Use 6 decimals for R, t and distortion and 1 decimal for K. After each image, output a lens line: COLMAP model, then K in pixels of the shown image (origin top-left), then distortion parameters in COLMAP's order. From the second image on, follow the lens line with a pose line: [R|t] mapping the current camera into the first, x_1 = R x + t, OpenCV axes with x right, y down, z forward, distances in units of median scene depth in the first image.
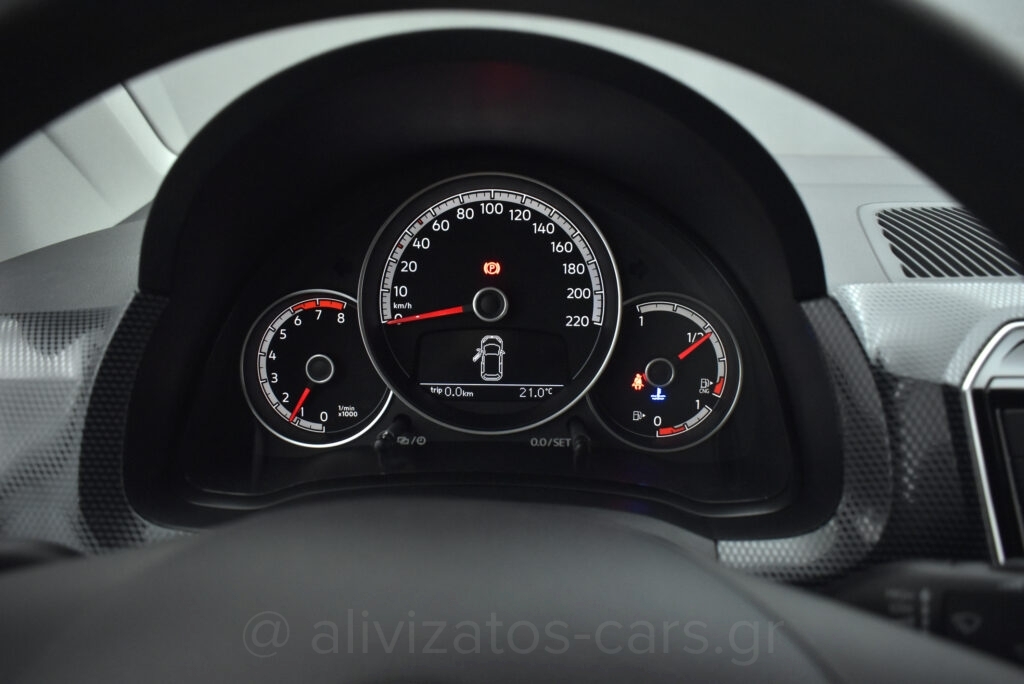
lens RADIAL K [[787.3, 0, 512.0], [0, 787.3, 342.0], [0, 0, 1]] dist [-0.097372, 0.004440]
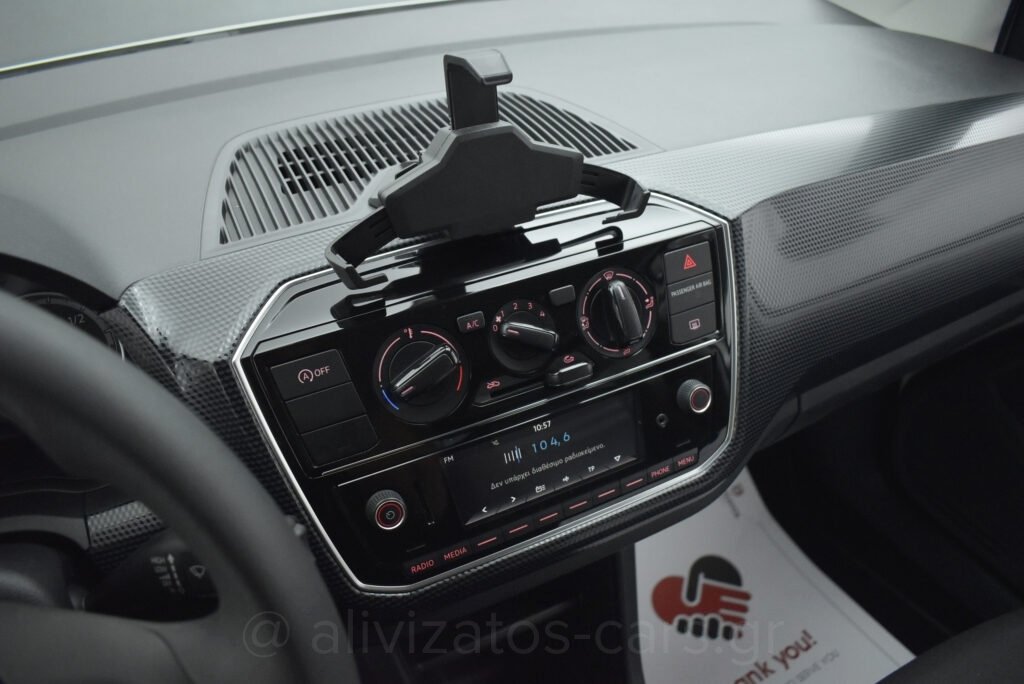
lens RADIAL K [[787.3, 0, 512.0], [0, 787.3, 342.0], [0, 0, 1]] dist [-0.097372, 0.004440]
pose [[0.889122, -0.281870, 0.360570, 0.384011], [0.174101, 0.936918, 0.303108, -0.198004], [-0.423261, -0.206724, 0.882108, -0.241843]]
